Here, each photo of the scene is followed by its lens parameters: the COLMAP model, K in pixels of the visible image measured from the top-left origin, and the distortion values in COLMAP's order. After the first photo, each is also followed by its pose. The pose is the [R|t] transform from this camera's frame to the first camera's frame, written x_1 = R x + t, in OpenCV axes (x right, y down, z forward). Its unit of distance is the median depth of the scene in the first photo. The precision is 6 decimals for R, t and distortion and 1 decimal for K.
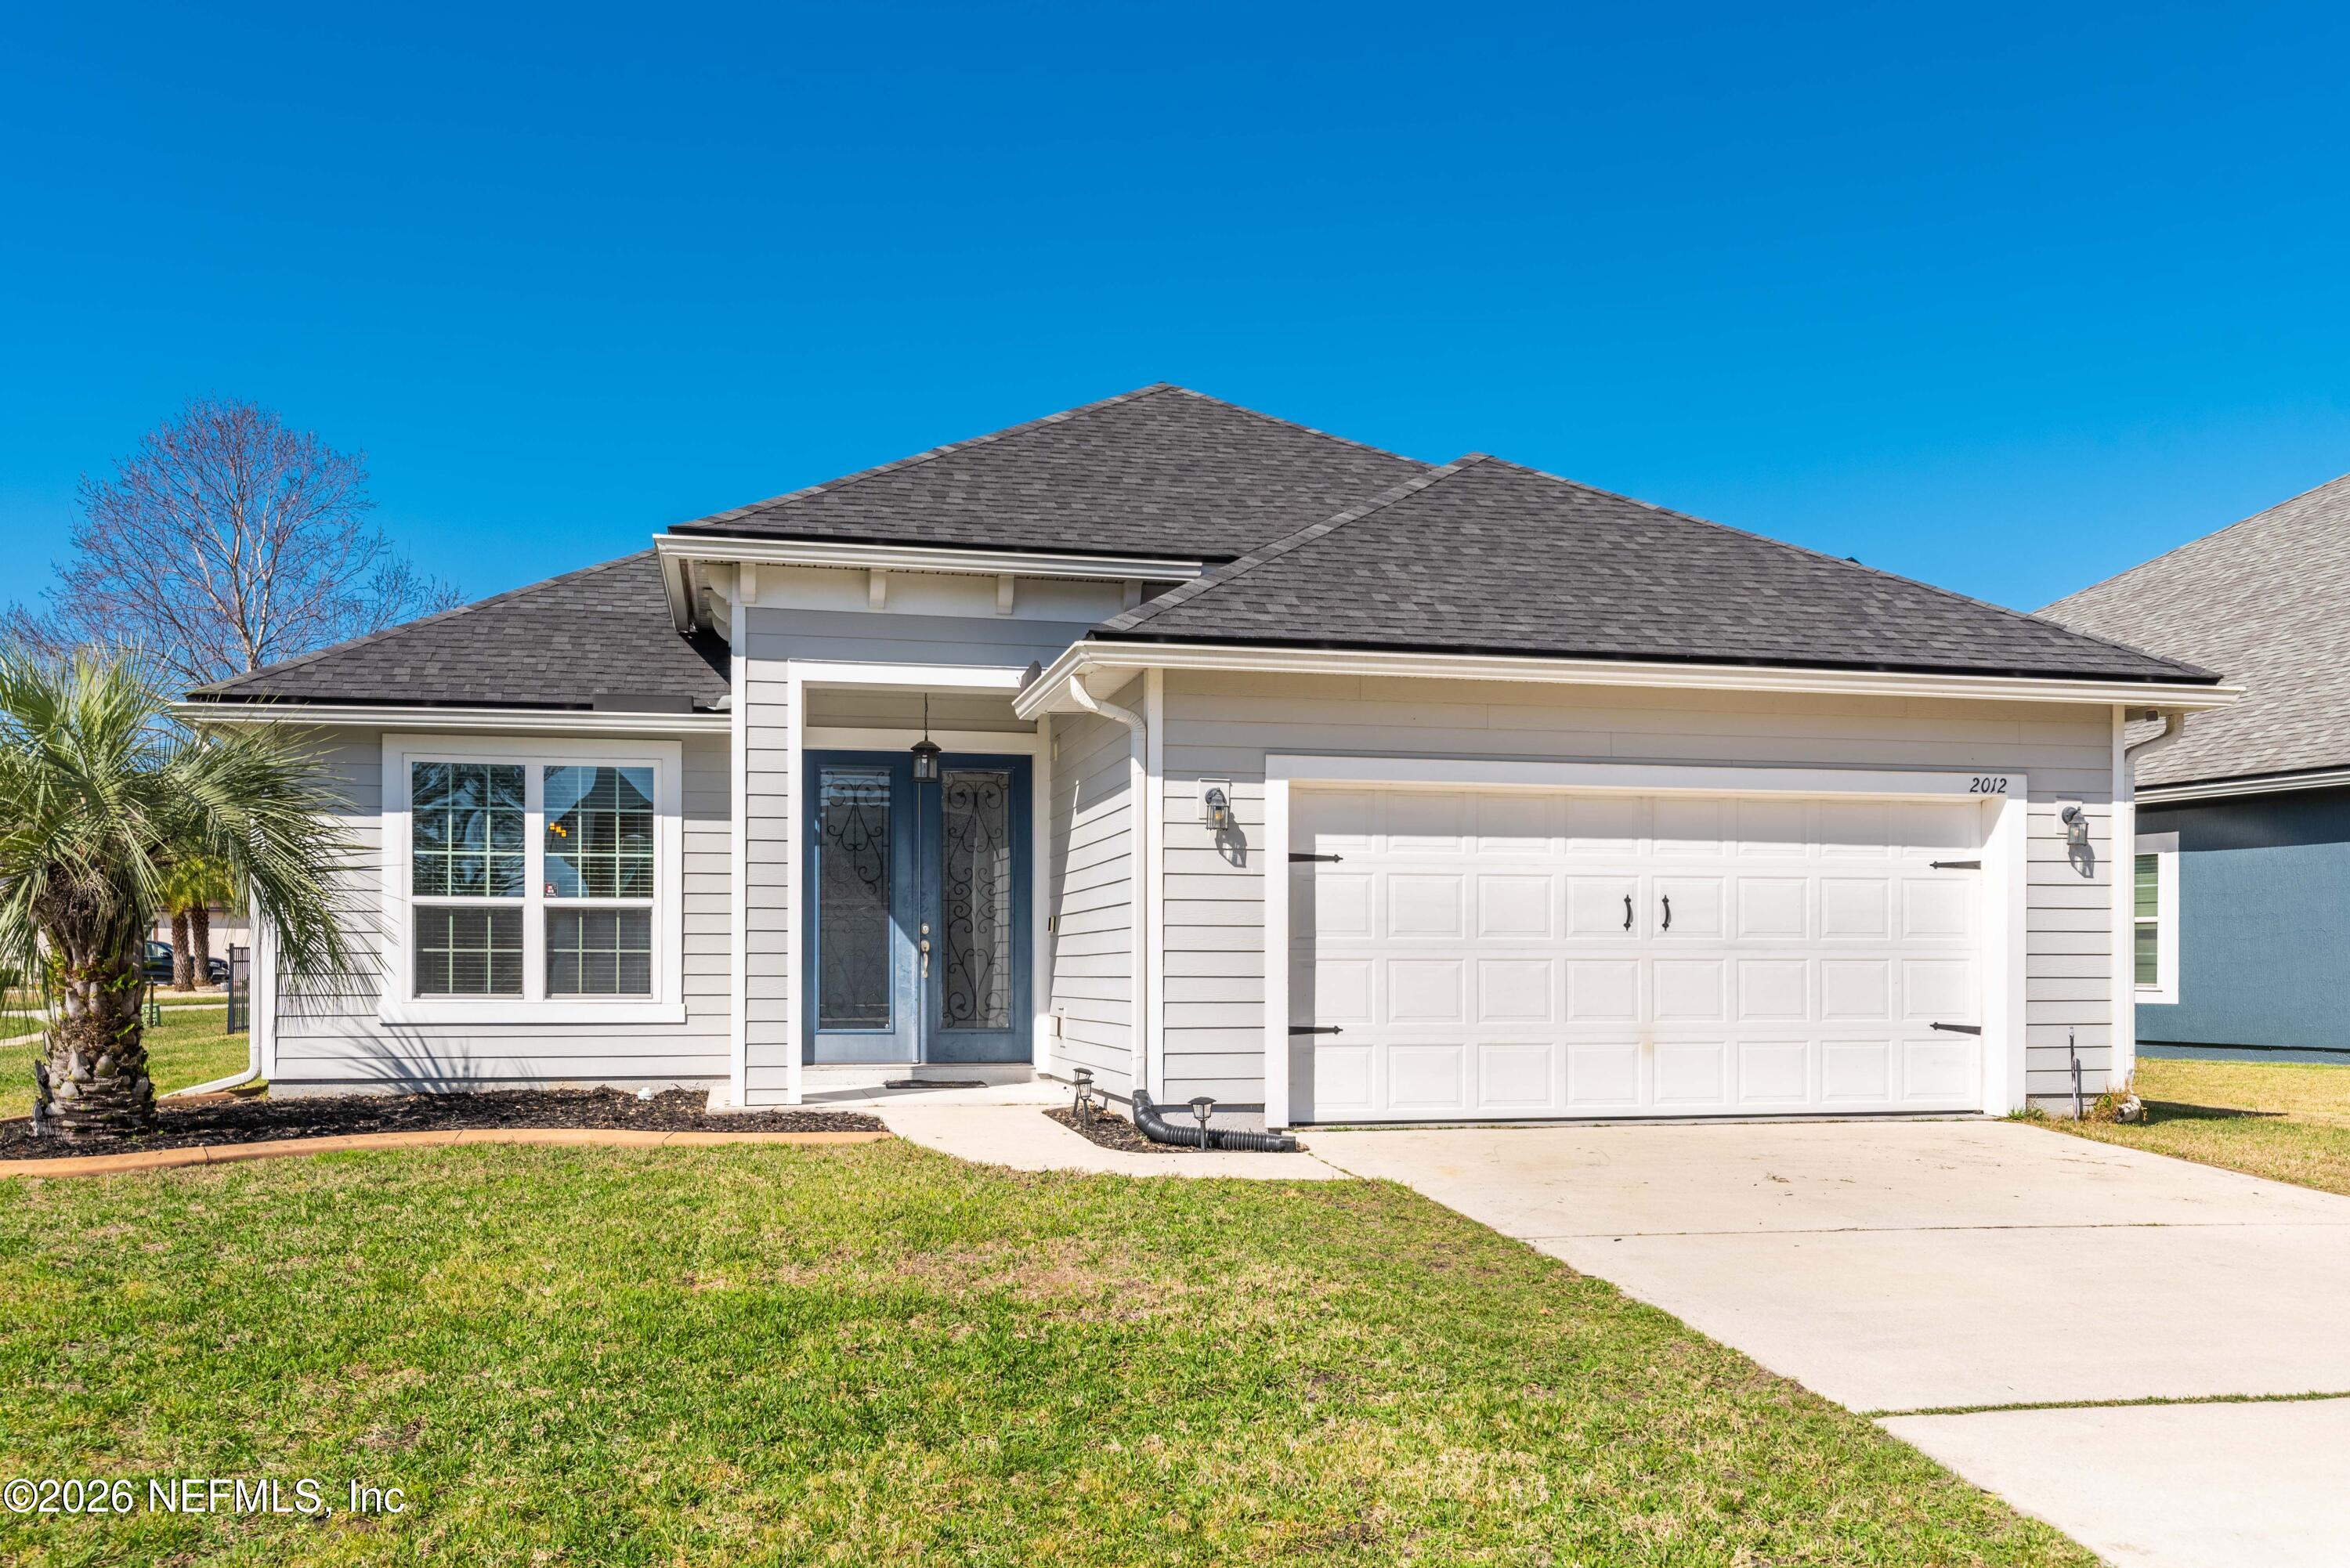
lens RADIAL K [[1997.4, 0, 1175.3], [0, 1997.4, 806.3], [0, 0, 1]] dist [0.003497, -0.007119]
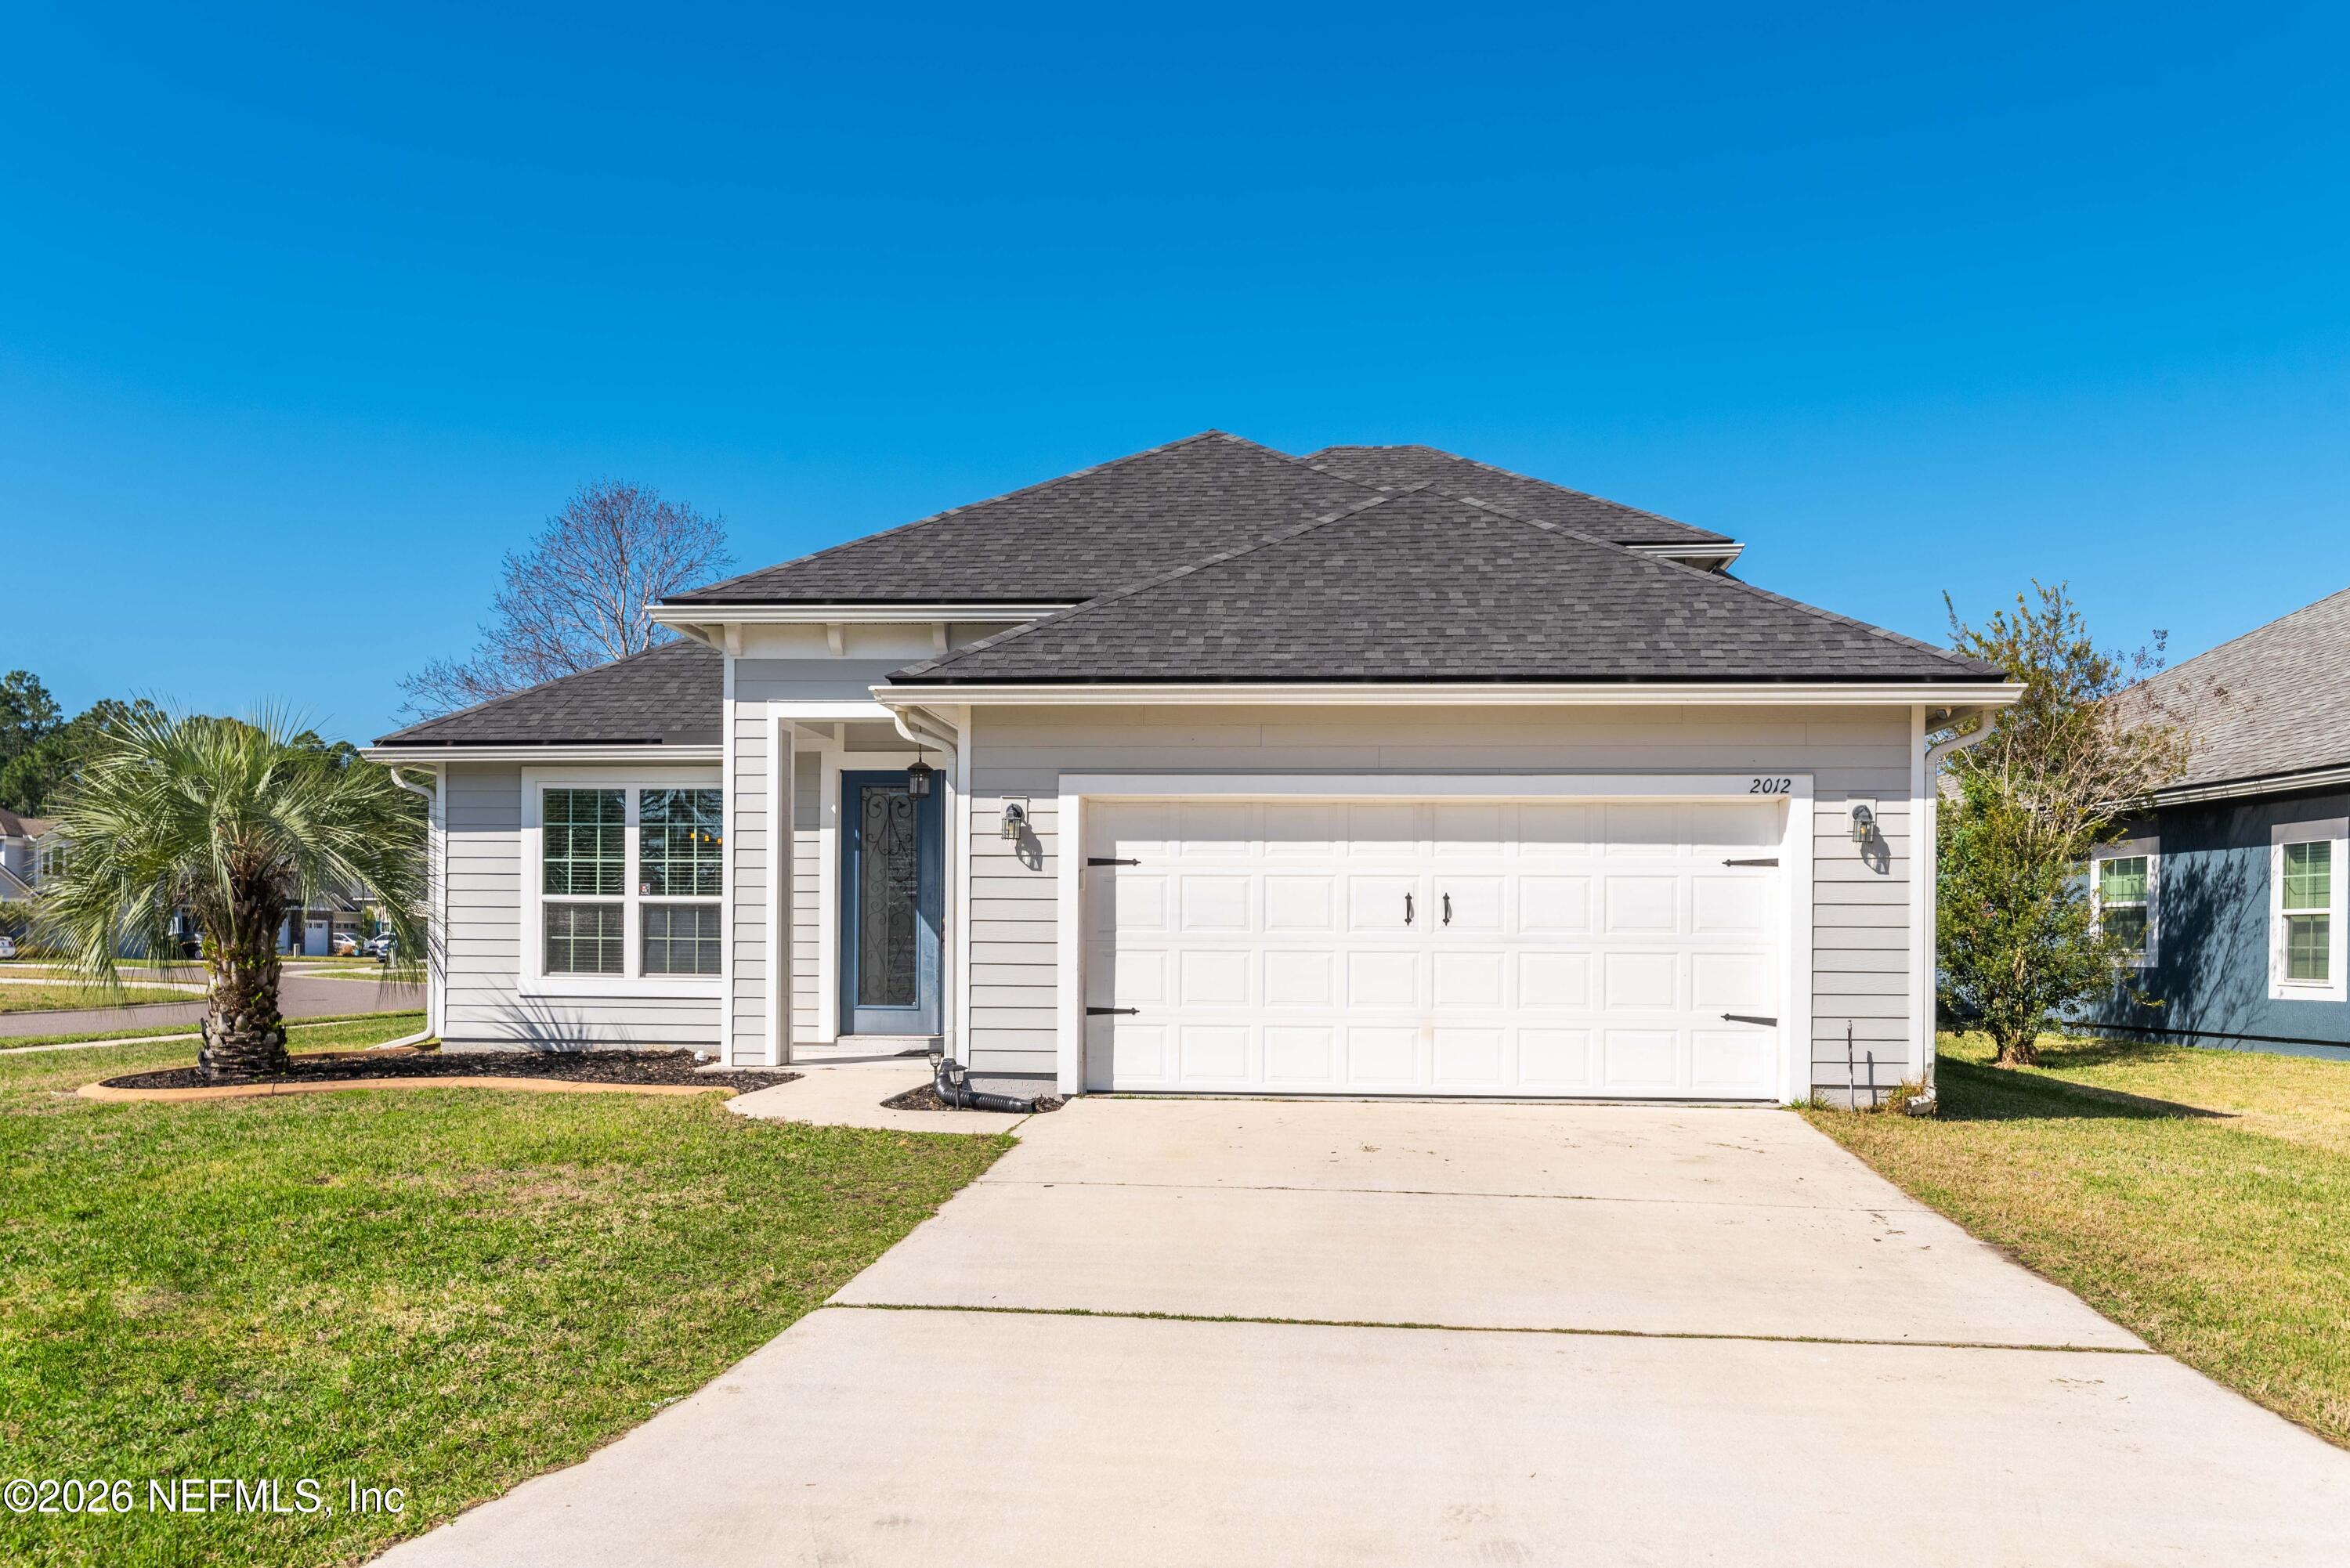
lens RADIAL K [[1968.8, 0, 1174.2], [0, 1968.8, 767.6], [0, 0, 1]] dist [0.007906, -0.005690]
pose [[0.951191, -0.022154, -0.307805, 0.427704], [0.018417, 0.999717, -0.015039, -0.010344], [0.308052, 0.008636, 0.951330, -0.070519]]
